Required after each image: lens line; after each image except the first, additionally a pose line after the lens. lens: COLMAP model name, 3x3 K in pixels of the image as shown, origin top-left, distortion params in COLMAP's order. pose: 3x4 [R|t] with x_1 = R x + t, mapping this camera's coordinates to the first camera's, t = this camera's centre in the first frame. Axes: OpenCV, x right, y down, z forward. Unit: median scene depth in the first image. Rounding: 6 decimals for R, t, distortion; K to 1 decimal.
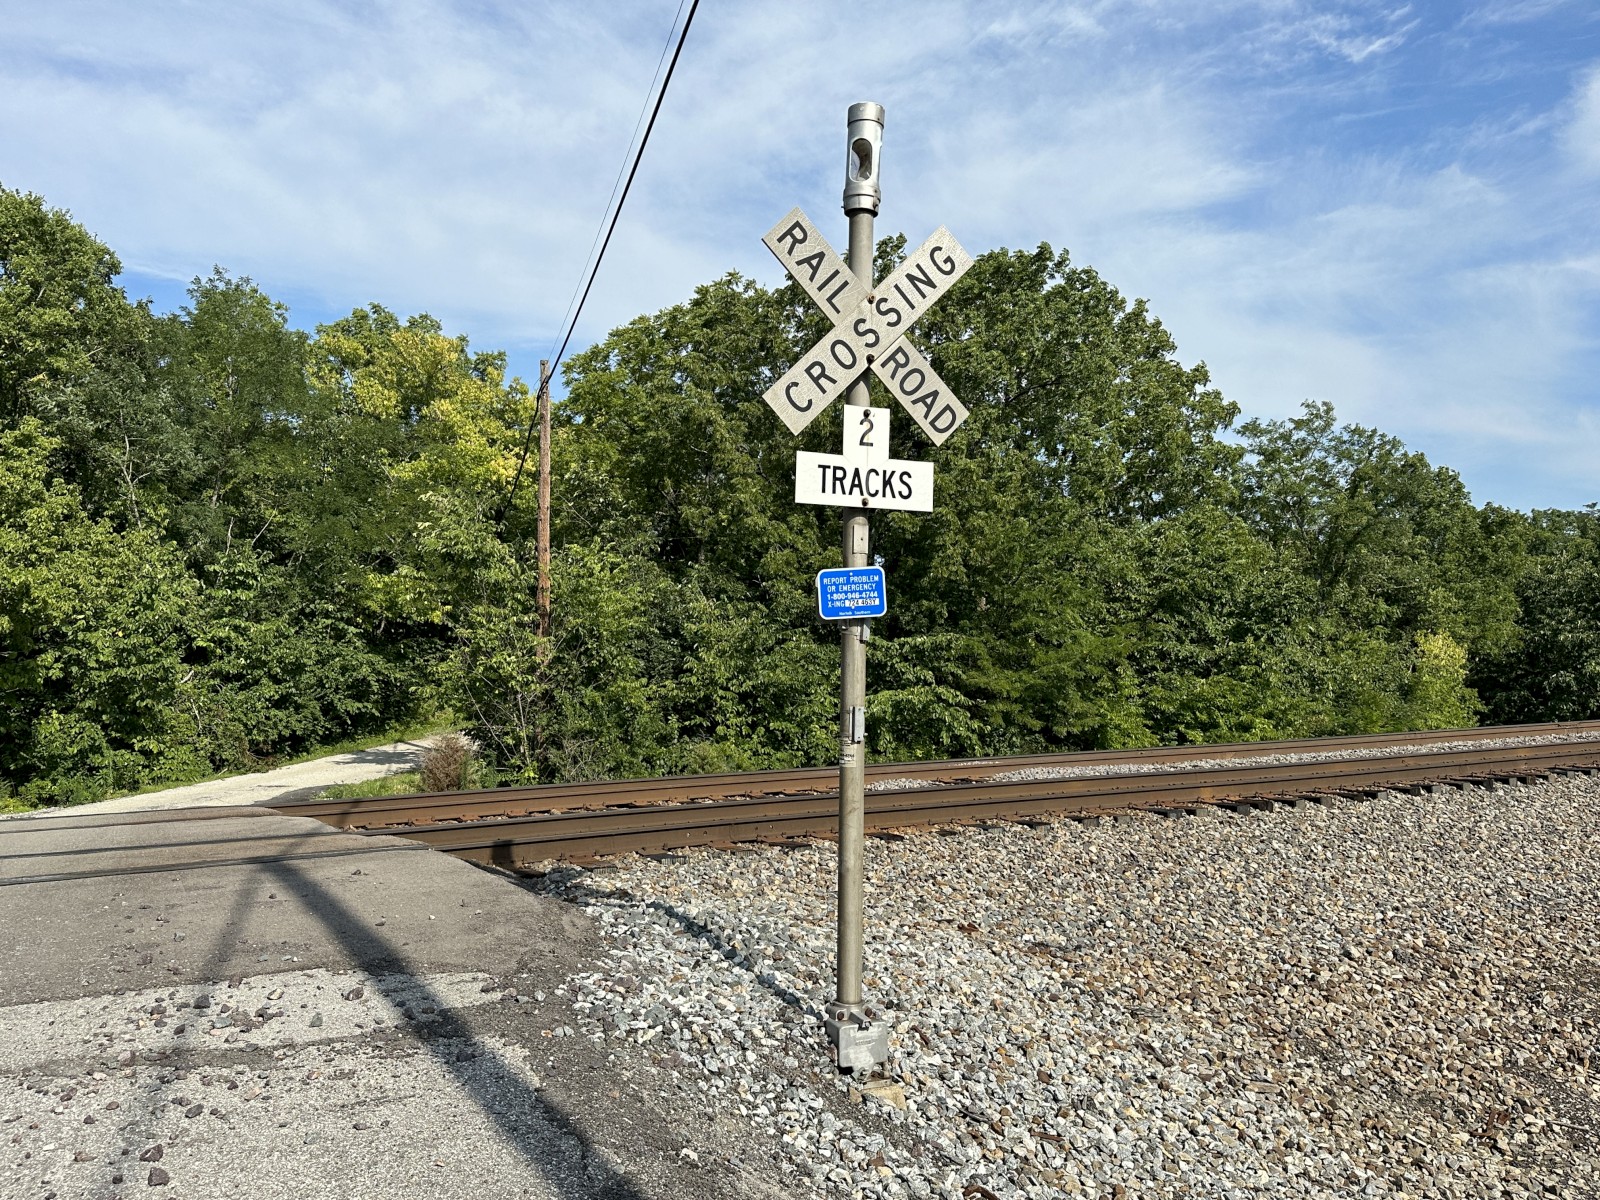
lens RADIAL K [[1254.5, 0, 788.2], [0, 1254.5, 608.3], [0, 0, 1]] dist [0.056651, -0.064644]
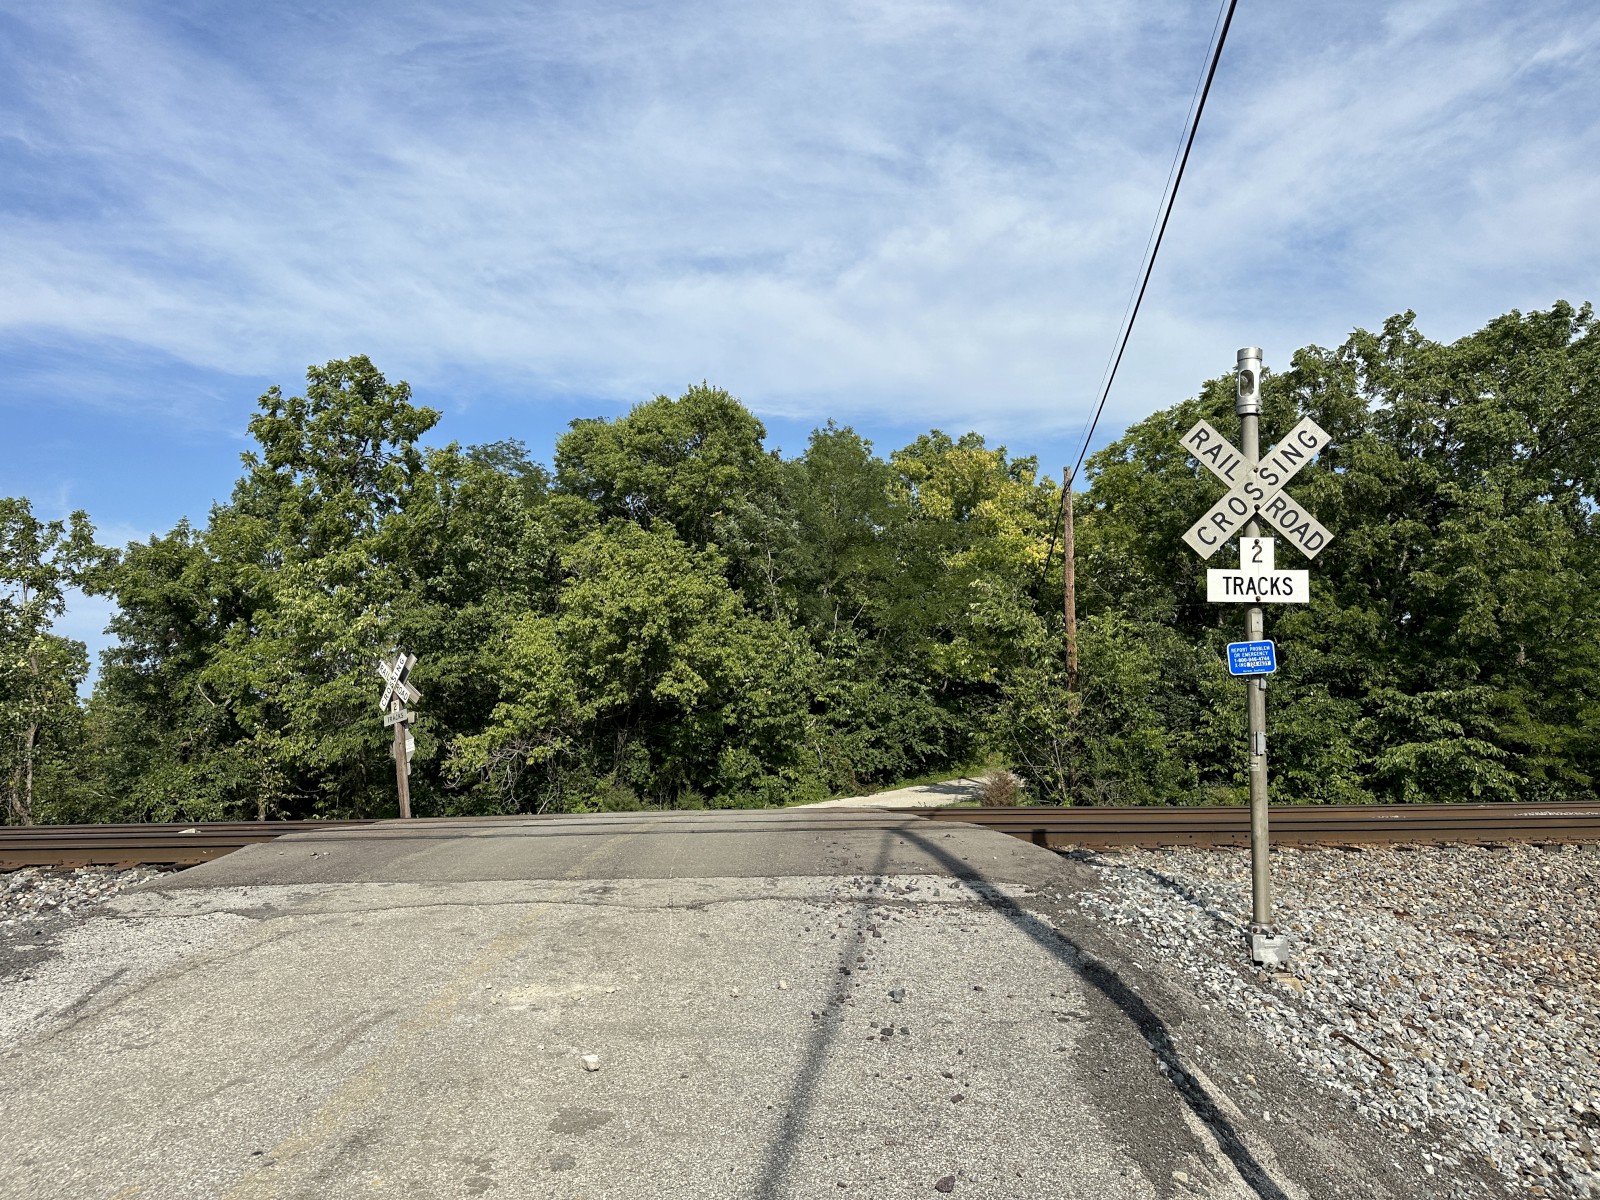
lens RADIAL K [[1133.5, 0, 800.7], [0, 1133.5, 609.8], [0, 0, 1]] dist [0.023599, -0.013671]
pose [[0.907386, -0.038568, -0.418526, 0.035589], [0.016489, 0.998281, -0.056244, 0.000129], [0.419976, 0.044134, 0.906462, -0.136127]]
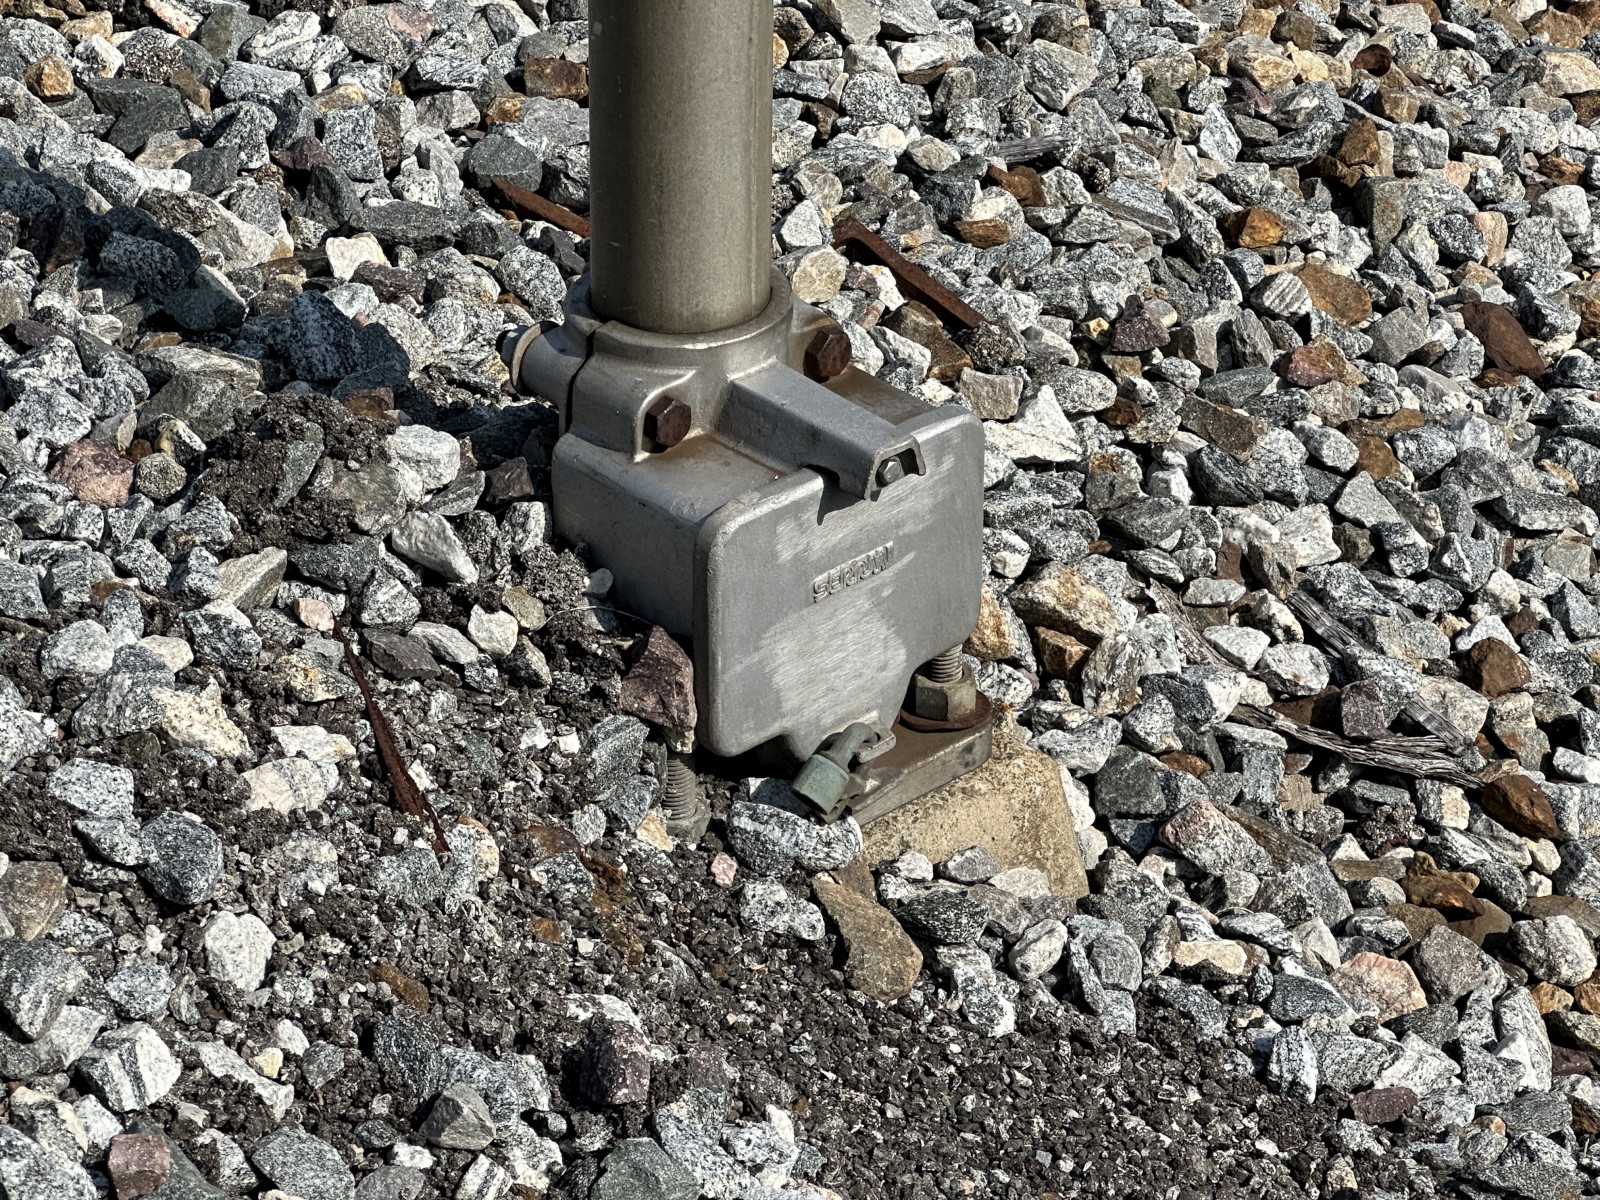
lens RADIAL K [[4685.6, 0, 800.4], [0, 4685.6, 600.0], [0, 0, 1]] dist [-0.180472, 0.000000]
pose [[0.927536, -0.199160, 0.316248, -0.029893], [-0.004587, 0.840053, 0.542485, 0.014522], [-0.373707, -0.504625, 0.778265, 0.150906]]
